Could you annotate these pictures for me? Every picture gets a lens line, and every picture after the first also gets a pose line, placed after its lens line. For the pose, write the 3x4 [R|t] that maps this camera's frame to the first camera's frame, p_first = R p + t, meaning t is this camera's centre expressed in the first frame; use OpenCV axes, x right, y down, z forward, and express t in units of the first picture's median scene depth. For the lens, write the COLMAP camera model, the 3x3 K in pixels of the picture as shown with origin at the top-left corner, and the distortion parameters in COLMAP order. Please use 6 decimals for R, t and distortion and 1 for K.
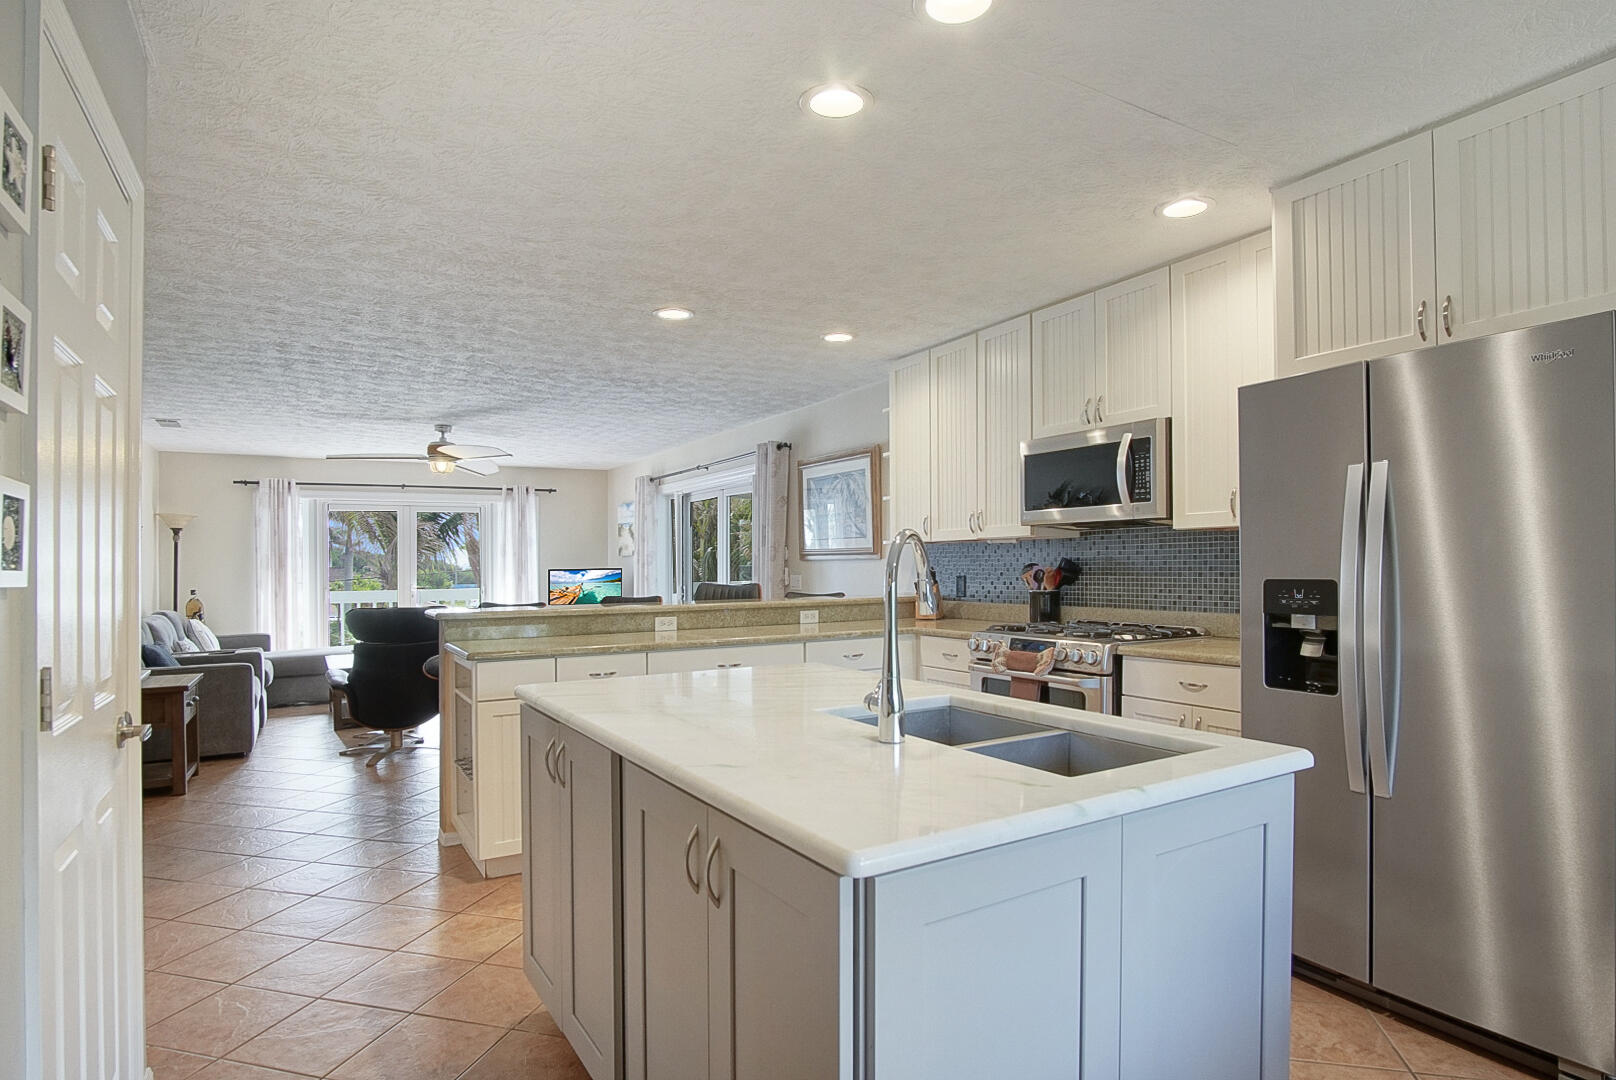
lens RADIAL K [[835.4, 0, 825.2], [0, 835.4, 553.5], [0, 0, 1]] dist [-0.026344, -0.000840]
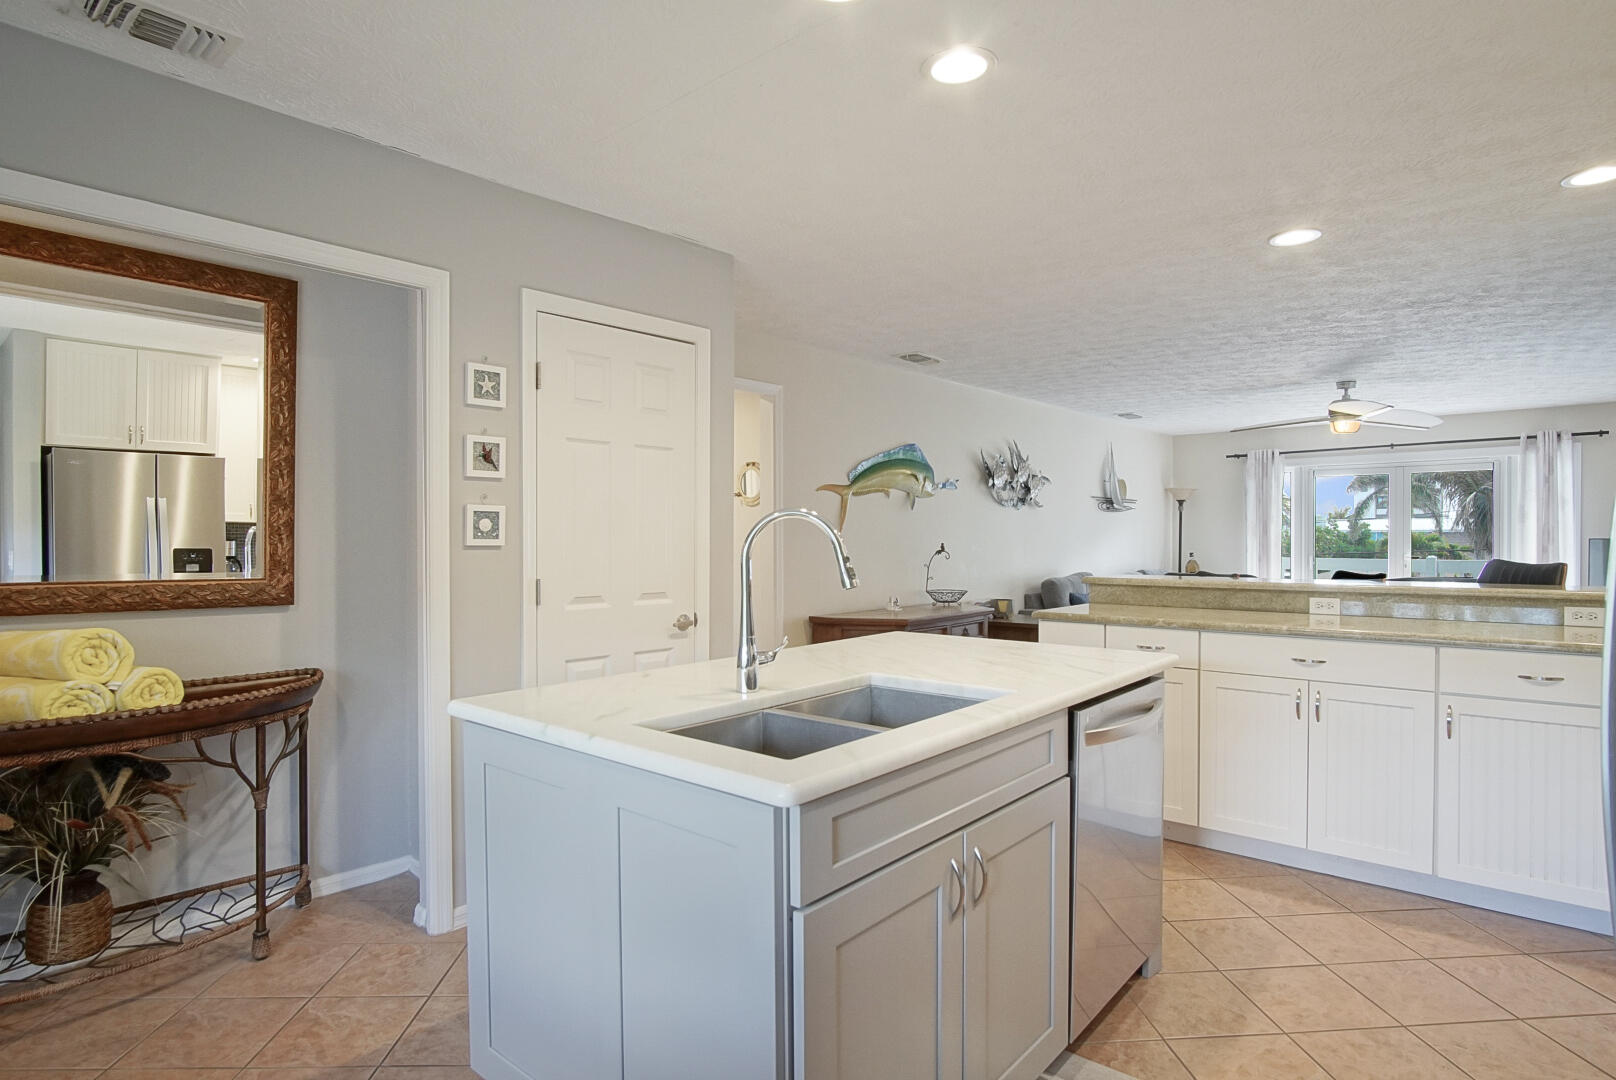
lens RADIAL K [[835.4, 0, 803.0], [0, 835.4, 539.8], [0, 0, 1]] dist [-0.026344, -0.000840]
pose [[0.326691, 0.012184, -0.945053, 0.162587], [0.012752, 0.999769, 0.017298, -0.001138], [0.945045, -0.017702, 0.326460, 0.092856]]
